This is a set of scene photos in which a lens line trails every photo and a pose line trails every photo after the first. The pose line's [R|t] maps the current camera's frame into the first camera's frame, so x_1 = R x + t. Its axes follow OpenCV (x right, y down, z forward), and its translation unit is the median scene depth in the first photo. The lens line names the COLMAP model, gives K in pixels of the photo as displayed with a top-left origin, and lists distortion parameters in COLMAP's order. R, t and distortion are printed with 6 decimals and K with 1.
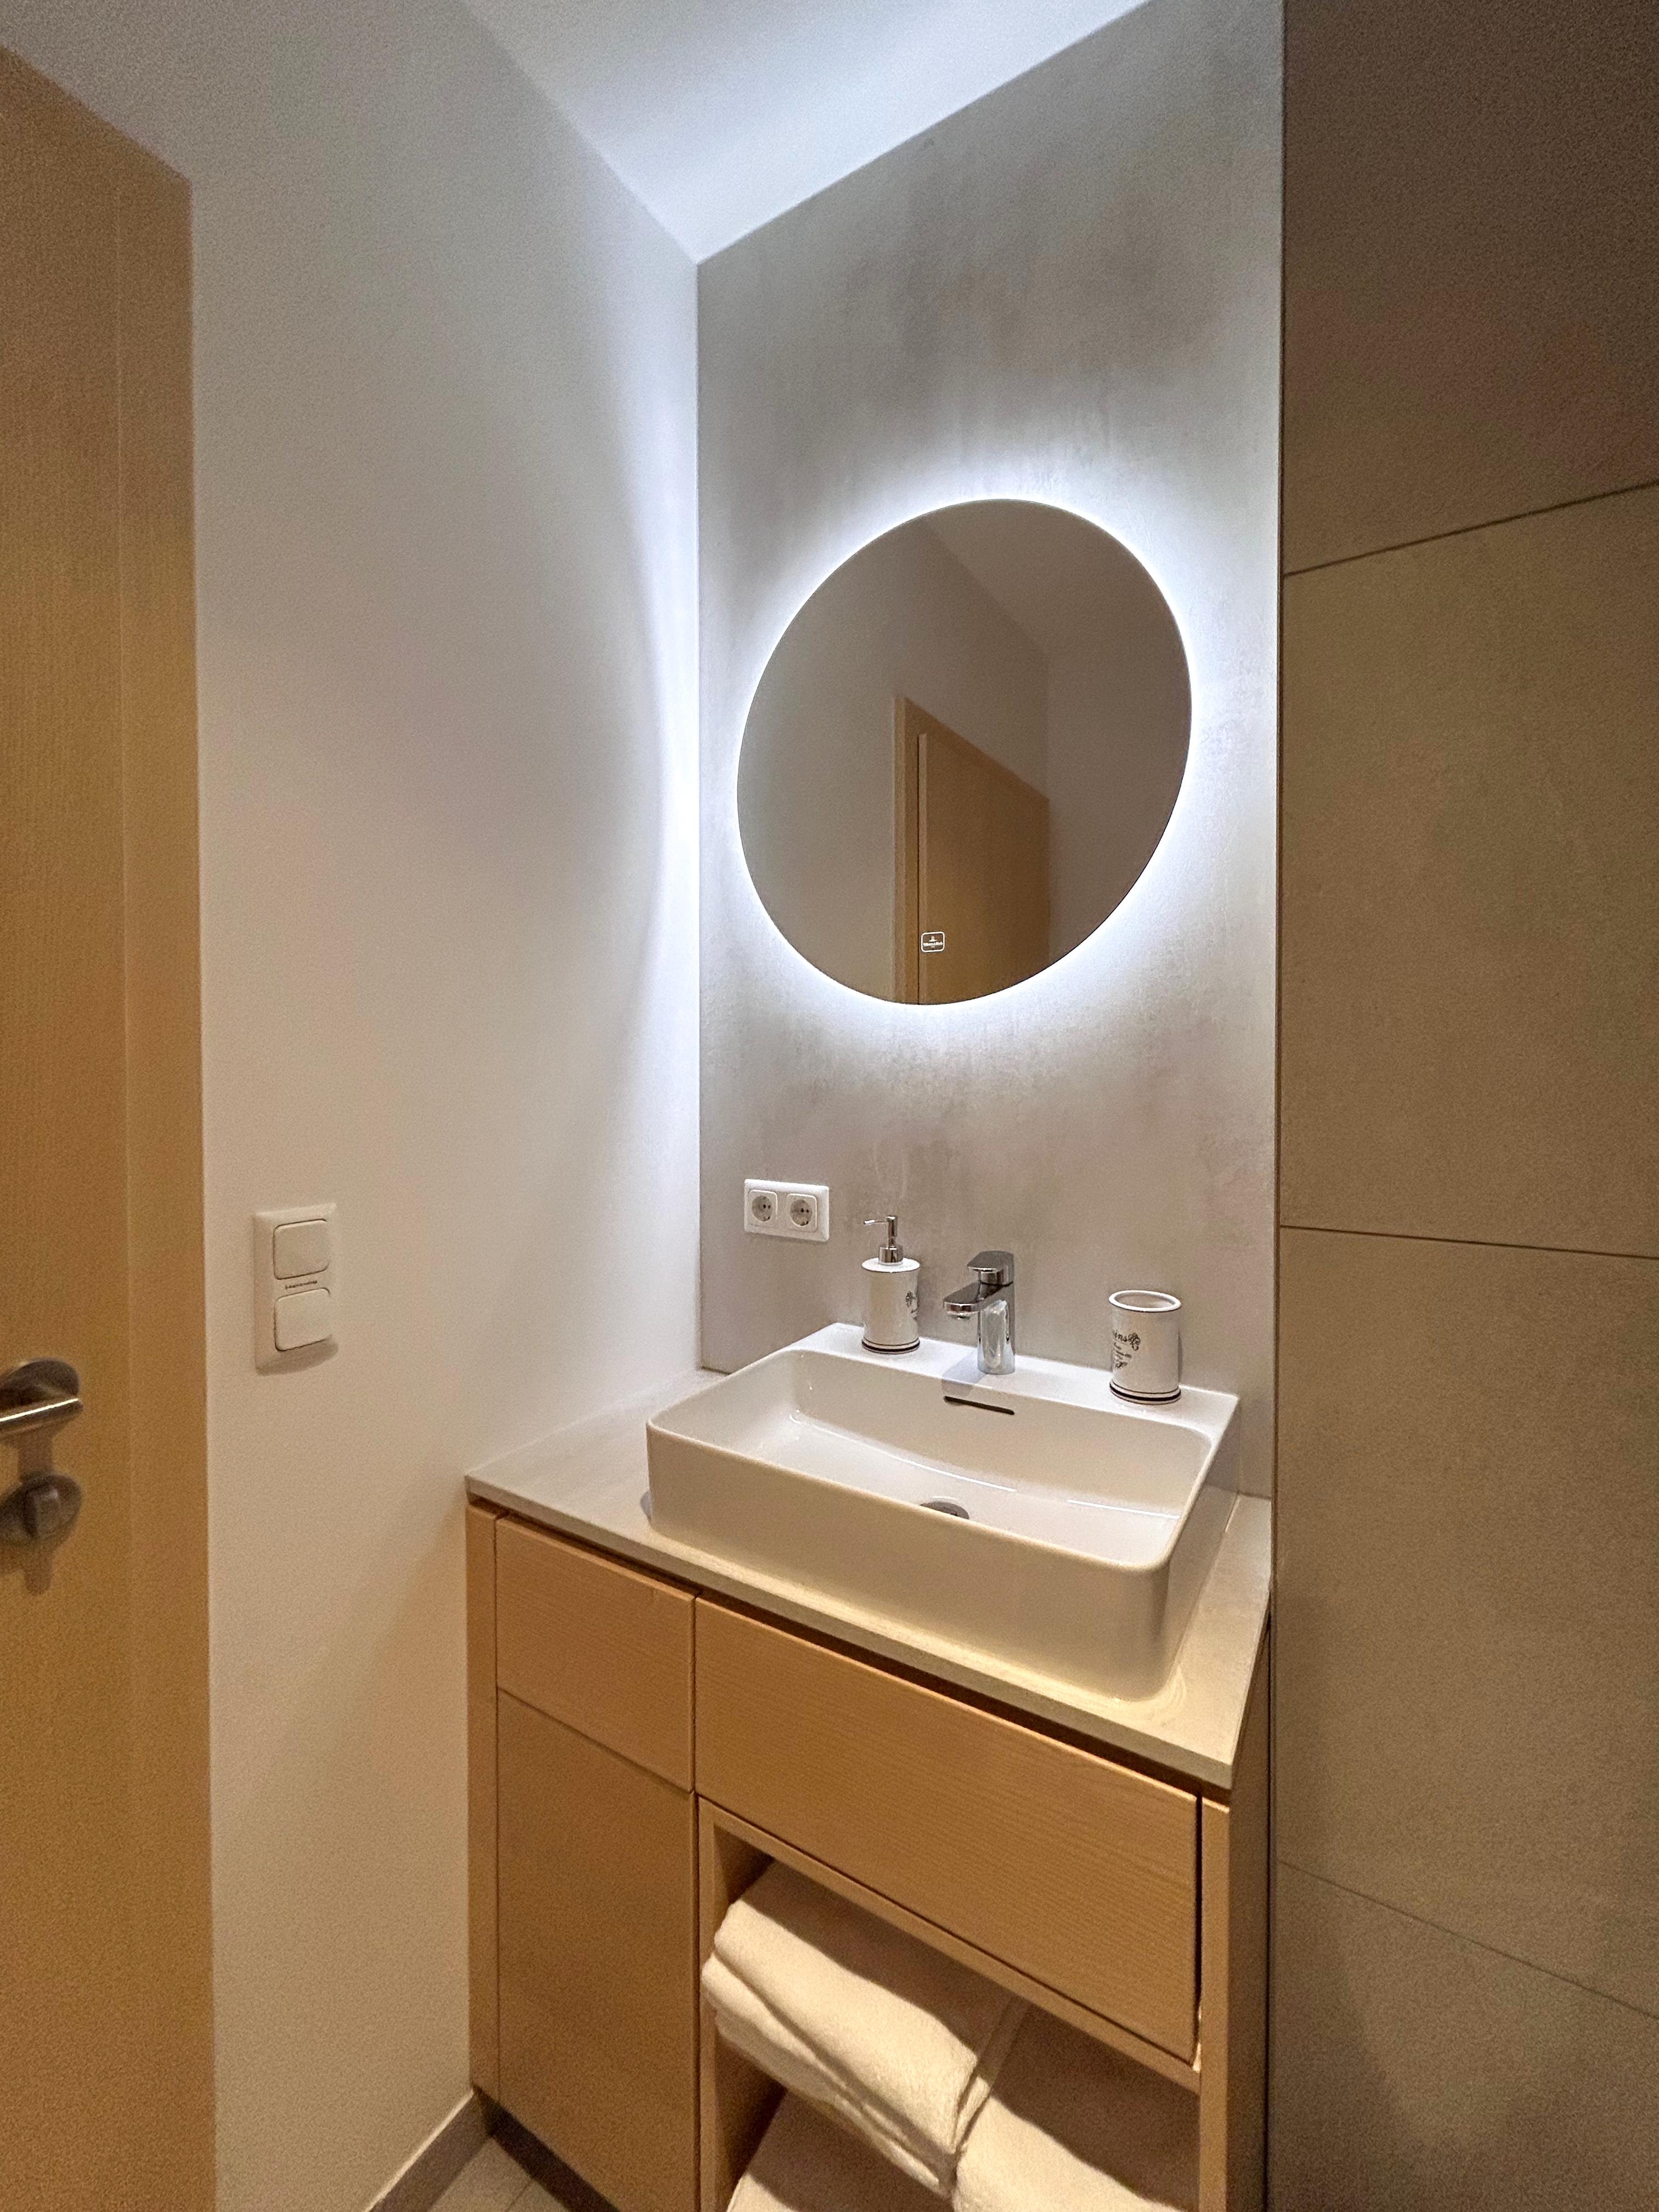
lens RADIAL K [[929.6, 0, 842.9], [0, 929.6, 1070.2], [0, 0, 1]] dist [-0.001744, 0.001530]
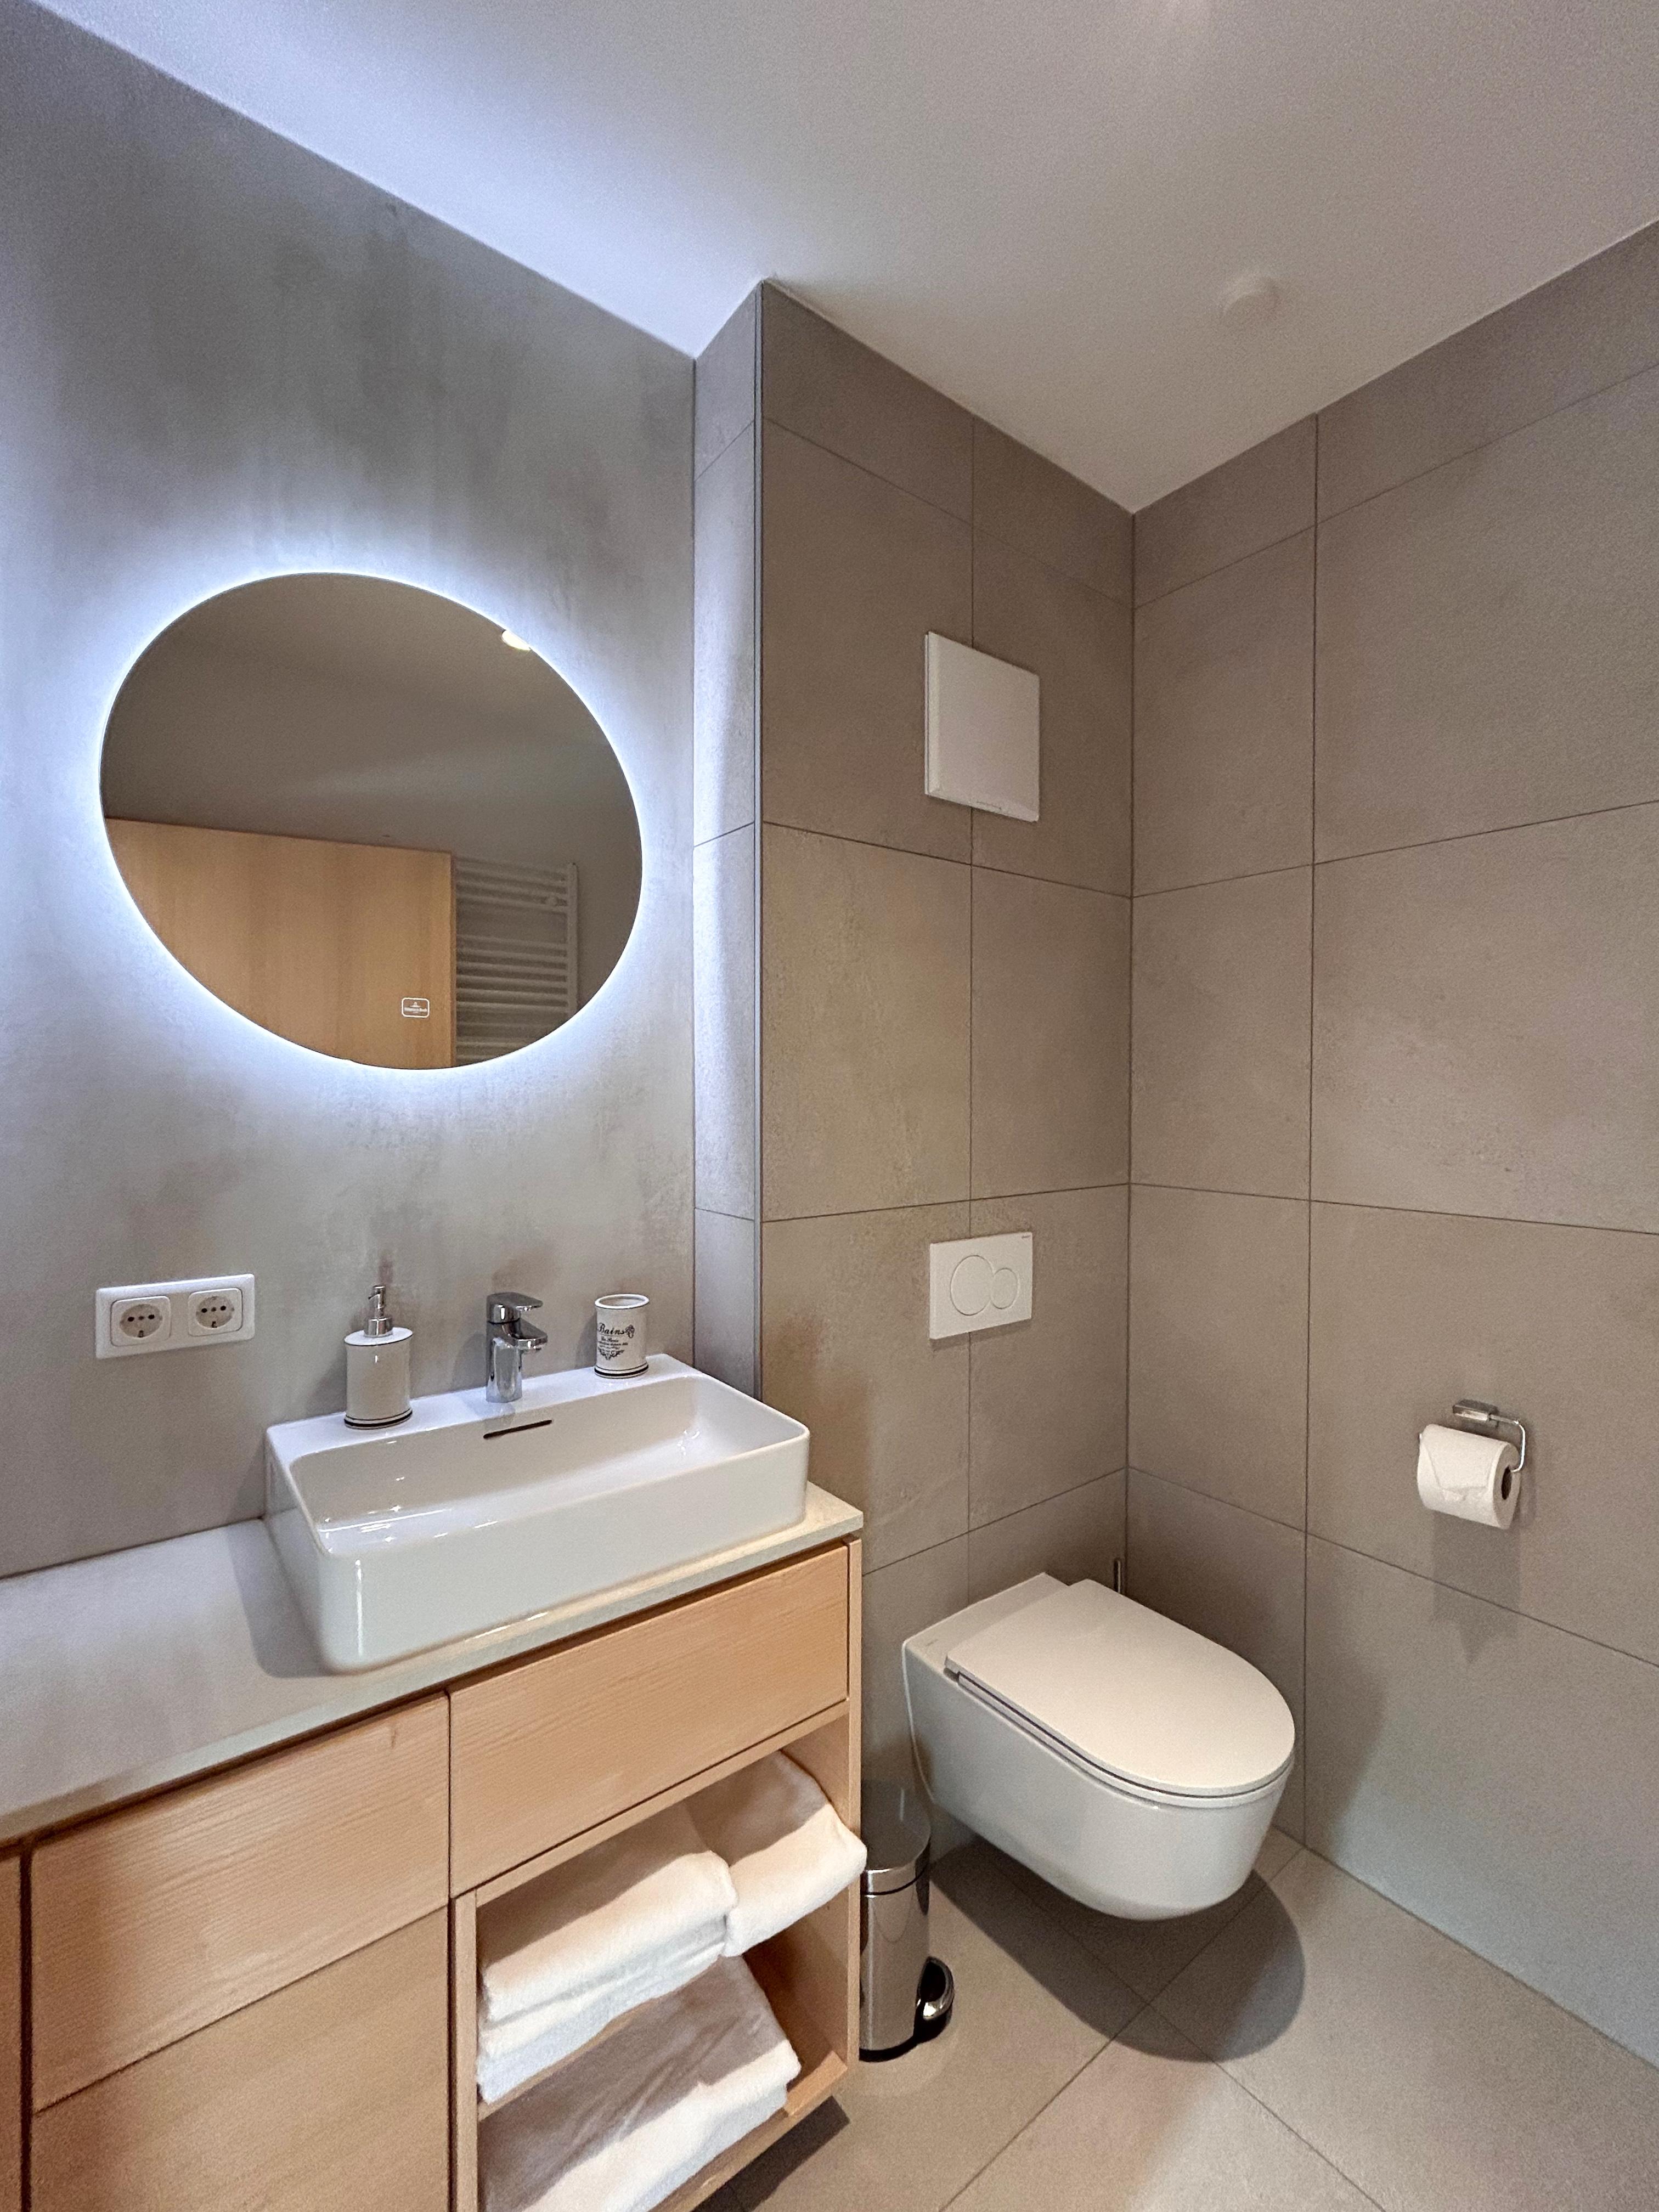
lens RADIAL K [[929.6, 0, 839.3], [0, 929.6, 1094.2], [0, 0, 1]] dist [-0.001744, 0.001530]
pose [[0.347136, -0.007027, 0.937789, -0.769206], [0.010901, 0.999935, 0.003458, -0.045934], [-0.937752, 0.009022, 0.347189, 0.236128]]
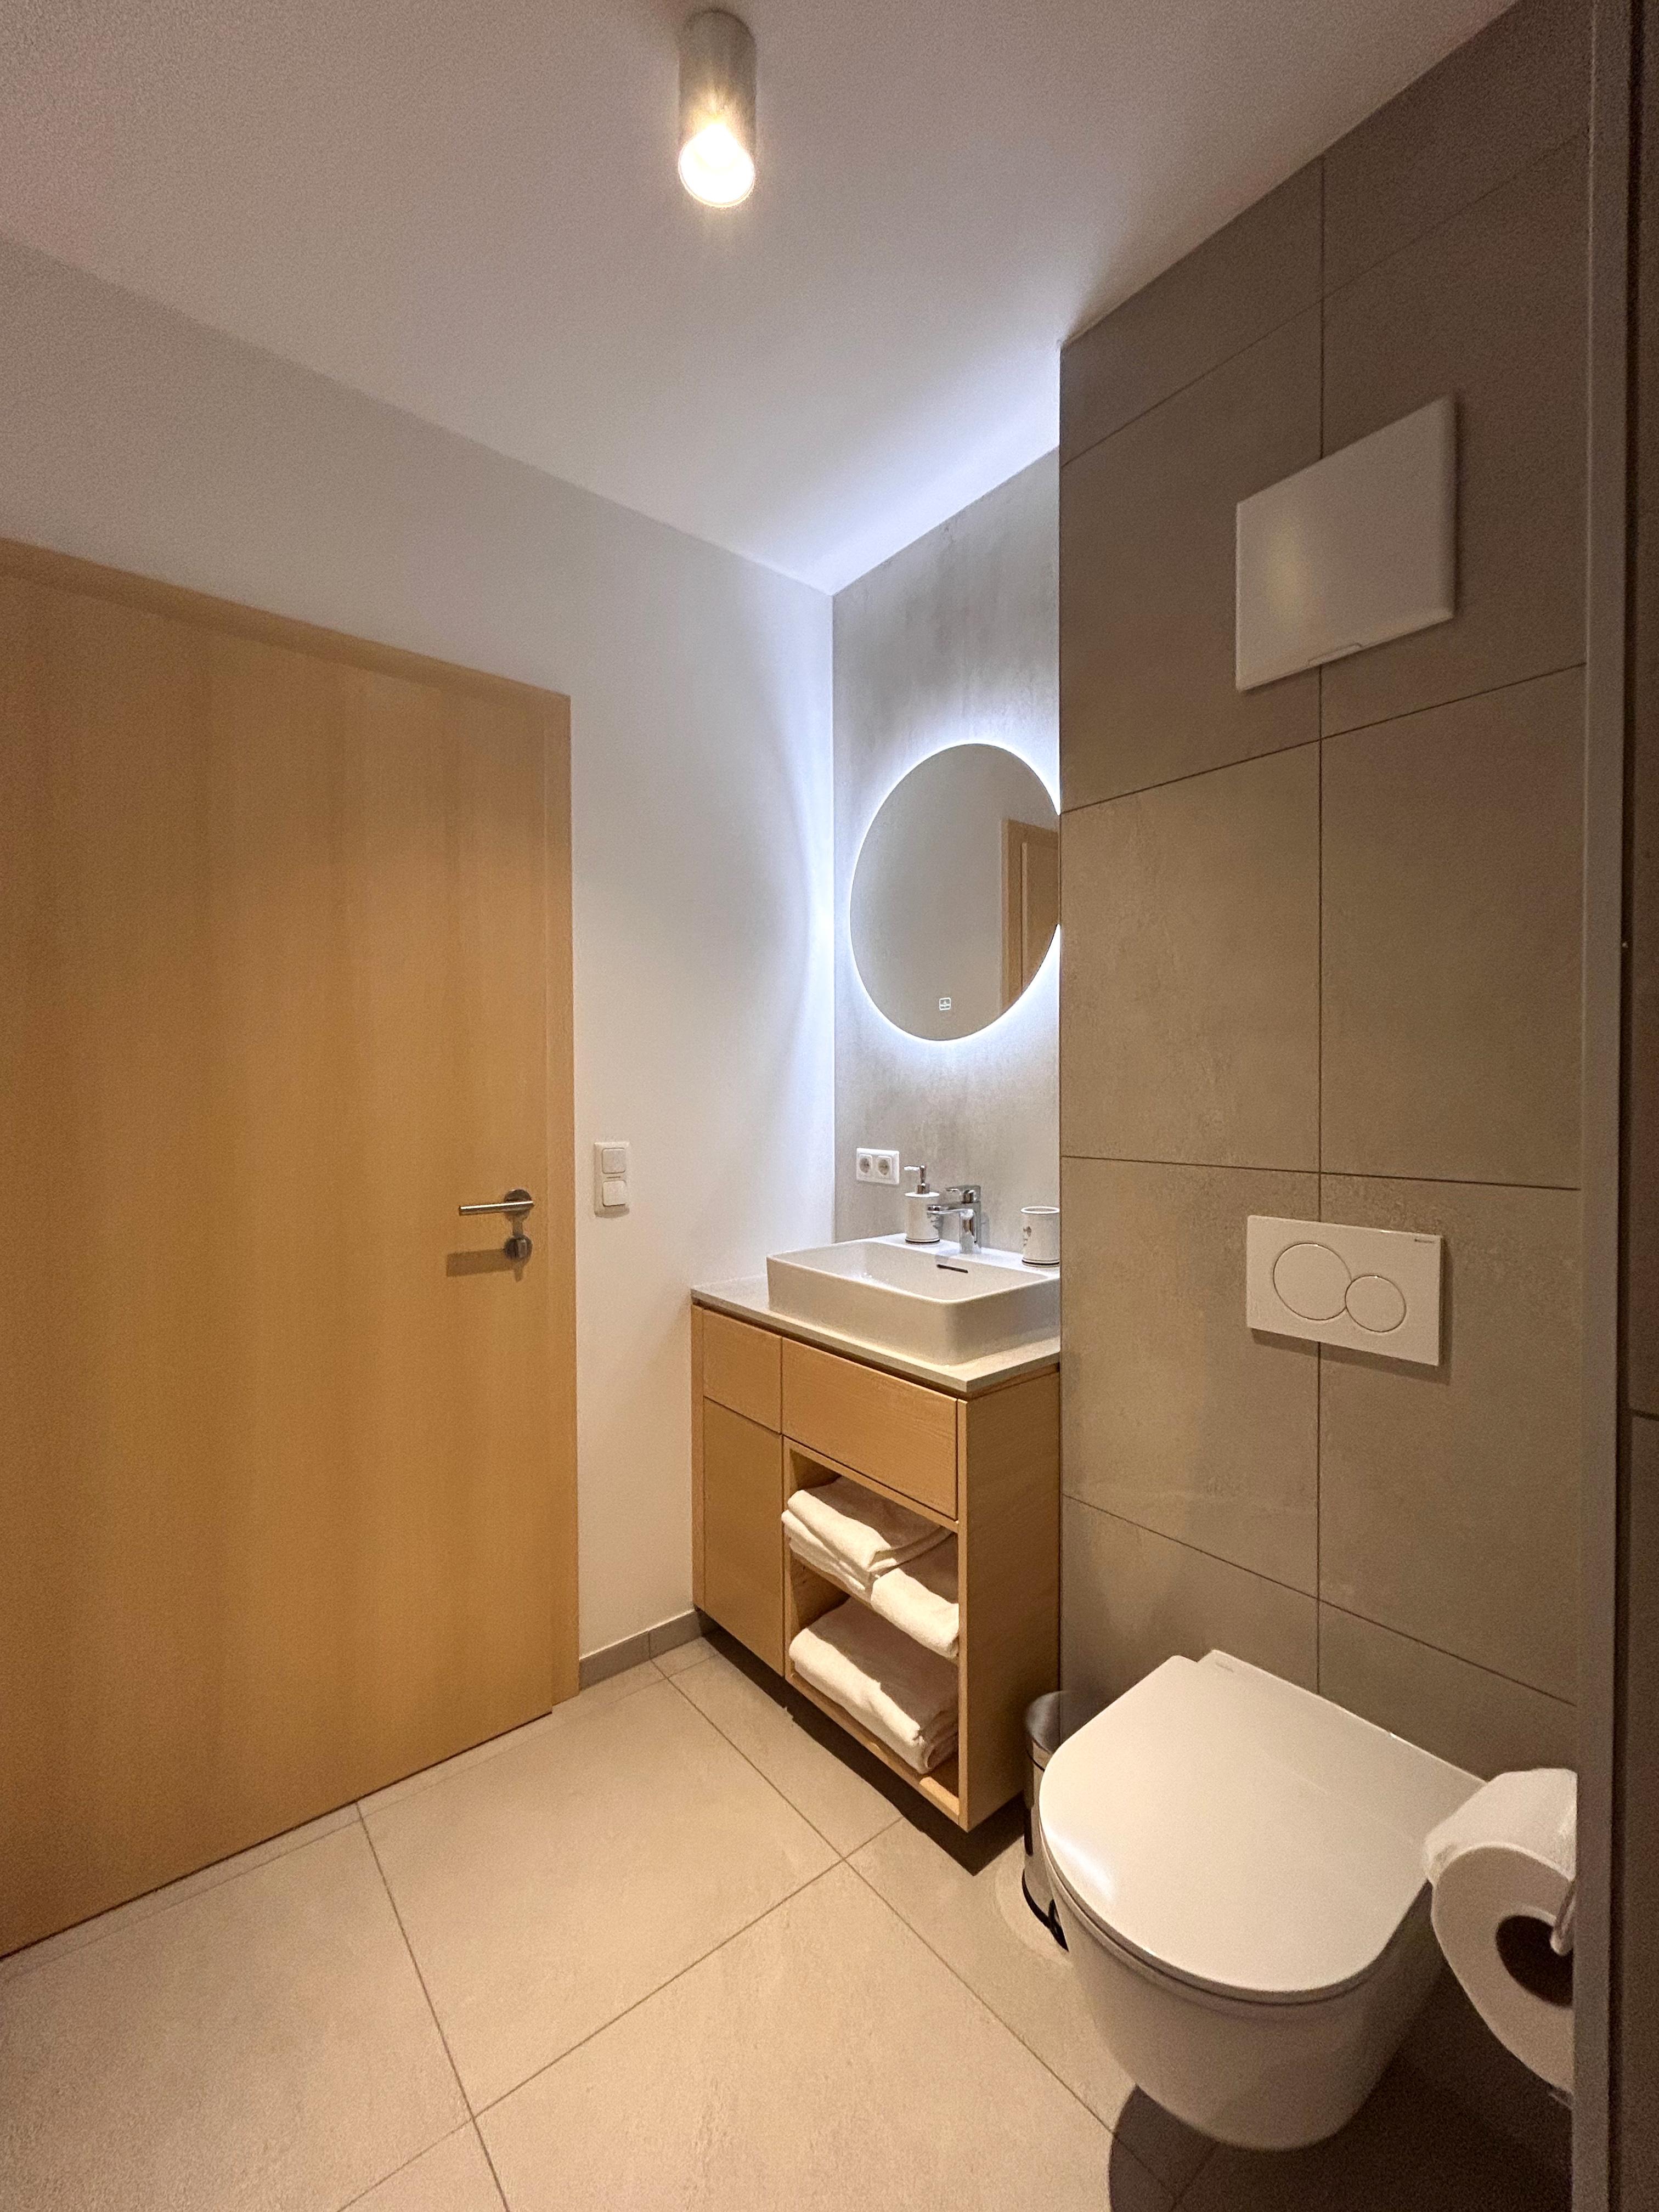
lens RADIAL K [[929.6, 0, 843.0], [0, 929.6, 1108.4], [0, 0, 1]] dist [-0.001744, 0.001530]
pose [[0.946593, 0.005453, -0.322385, 0.516814], [-0.003484, 0.999972, 0.006685, 0.046359], [0.322412, -0.005204, 0.946585, -0.731118]]
